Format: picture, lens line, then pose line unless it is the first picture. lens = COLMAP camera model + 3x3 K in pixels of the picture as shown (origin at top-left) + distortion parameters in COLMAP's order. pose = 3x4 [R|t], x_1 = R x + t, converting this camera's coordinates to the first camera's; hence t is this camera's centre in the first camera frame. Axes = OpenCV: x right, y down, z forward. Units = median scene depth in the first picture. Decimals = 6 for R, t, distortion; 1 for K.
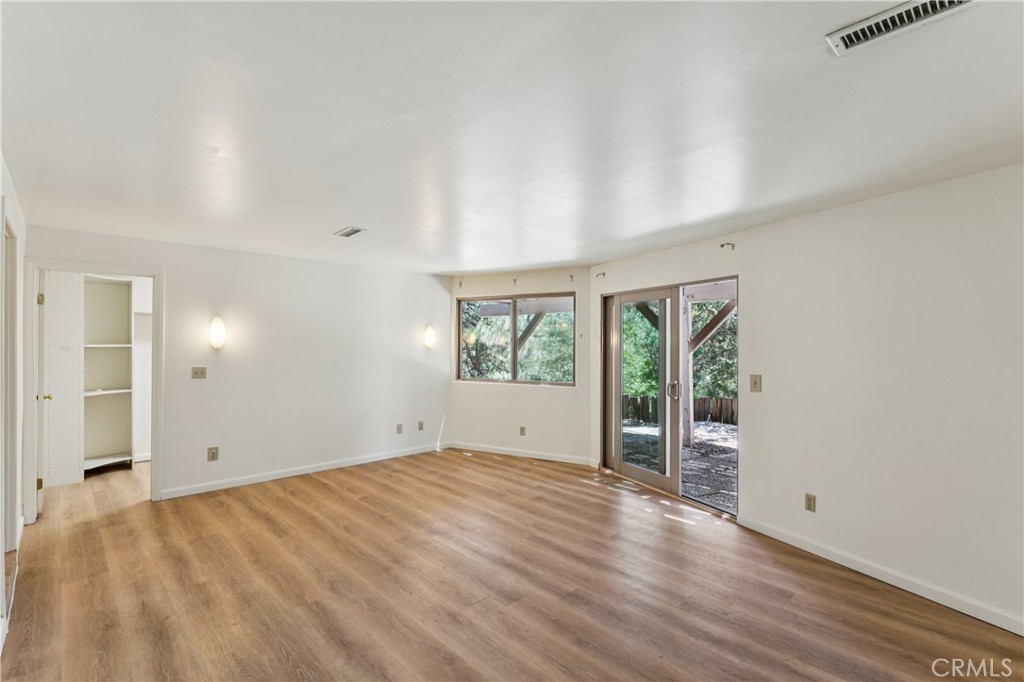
lens RADIAL K [[476.3, 0, 508.8], [0, 476.3, 339.7], [0, 0, 1]] dist [-0.004830, 0.001722]
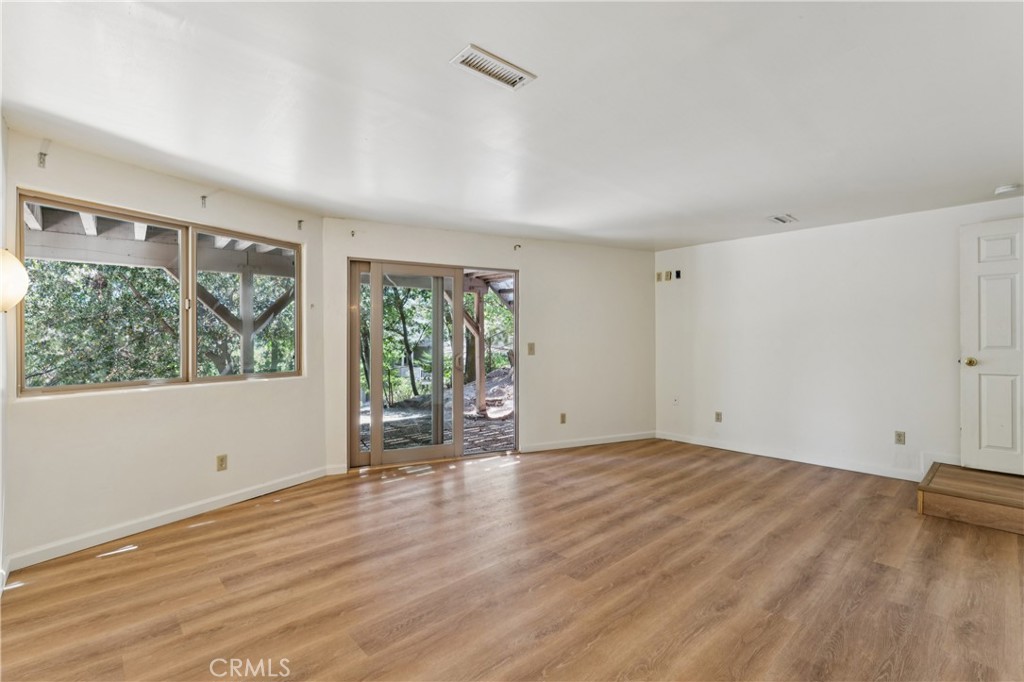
lens RADIAL K [[476.3, 0, 508.7], [0, 476.3, 342.4], [0, 0, 1]] dist [-0.004830, 0.001722]
pose [[-0.002560, -0.008292, 0.999962, -0.707531], [-0.008610, 0.999929, 0.008269, 0.047550], [-0.999960, -0.008589, -0.002631, 0.837858]]
